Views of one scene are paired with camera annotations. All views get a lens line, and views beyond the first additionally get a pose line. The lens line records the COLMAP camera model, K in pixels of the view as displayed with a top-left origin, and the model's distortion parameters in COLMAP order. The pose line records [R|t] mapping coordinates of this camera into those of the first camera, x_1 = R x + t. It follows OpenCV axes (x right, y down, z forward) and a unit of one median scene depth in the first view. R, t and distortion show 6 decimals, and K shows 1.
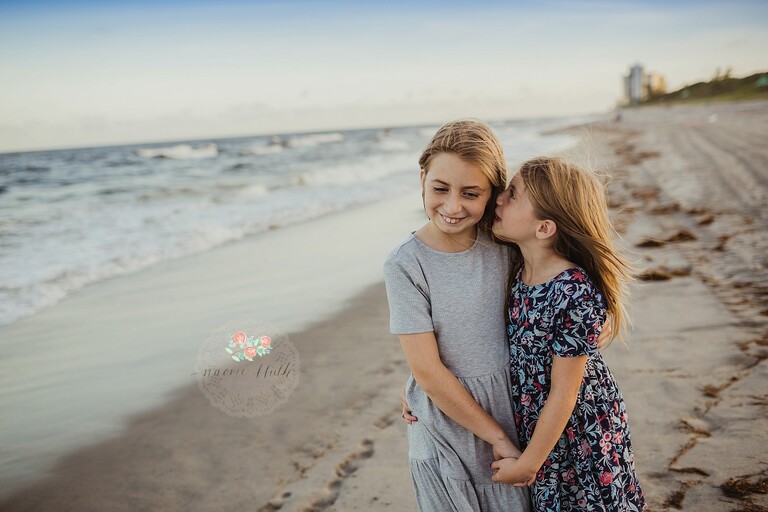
lens RADIAL K [[741.8, 0, 391.5], [0, 741.8, 271.8], [0, 0, 1]] dist [-0.038222, 0.000000]
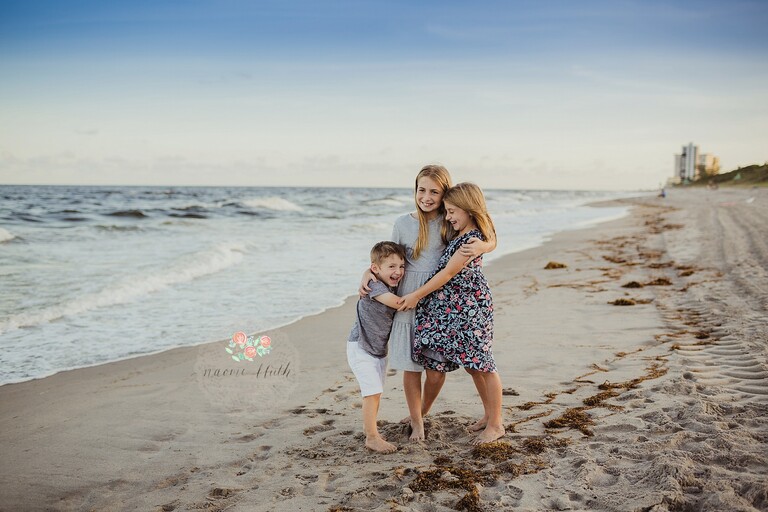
lens RADIAL K [[741.8, 0, 385.1], [0, 741.8, 250.2], [0, 0, 1]] dist [-0.038222, 0.000000]
pose [[0.994763, 0.075669, -0.068714, 0.018933], [-0.082656, 0.991001, -0.105288, 0.076588], [0.060129, 0.110416, 0.992065, -0.291372]]
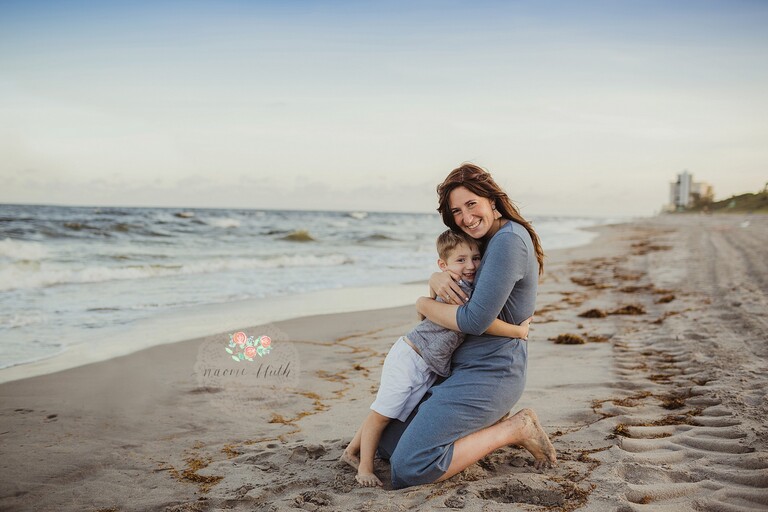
lens RADIAL K [[741.8, 0, 385.1], [0, 741.8, 254.0], [0, 0, 1]] dist [-0.038222, 0.000000]
pose [[0.994210, 0.085795, -0.064694, 0.161724], [-0.093796, 0.986676, -0.132939, 0.039098], [0.052426, 0.138237, 0.989011, 0.066969]]
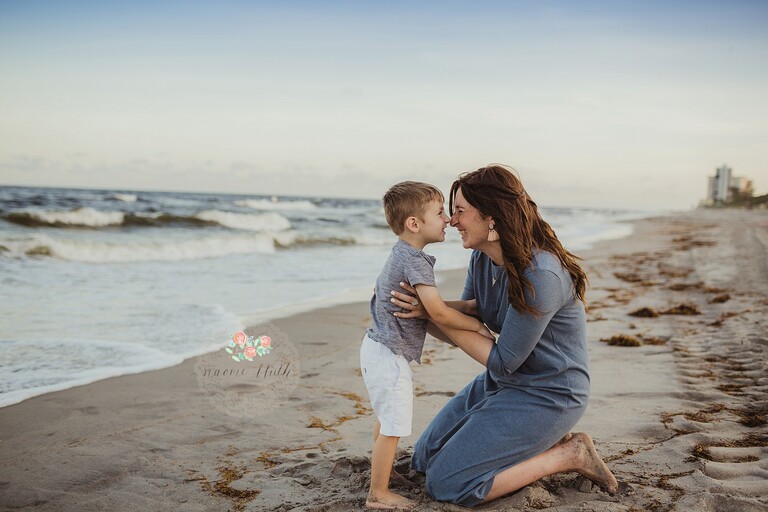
lens RADIAL K [[741.8, 0, 384.5], [0, 741.8, 257.0], [0, 0, 1]] dist [-0.038222, 0.000000]
pose [[0.988564, 0.107638, -0.105621, 0.145670], [-0.119157, 0.986807, -0.109609, 0.031988], [0.092429, 0.120940, 0.988347, 0.107648]]
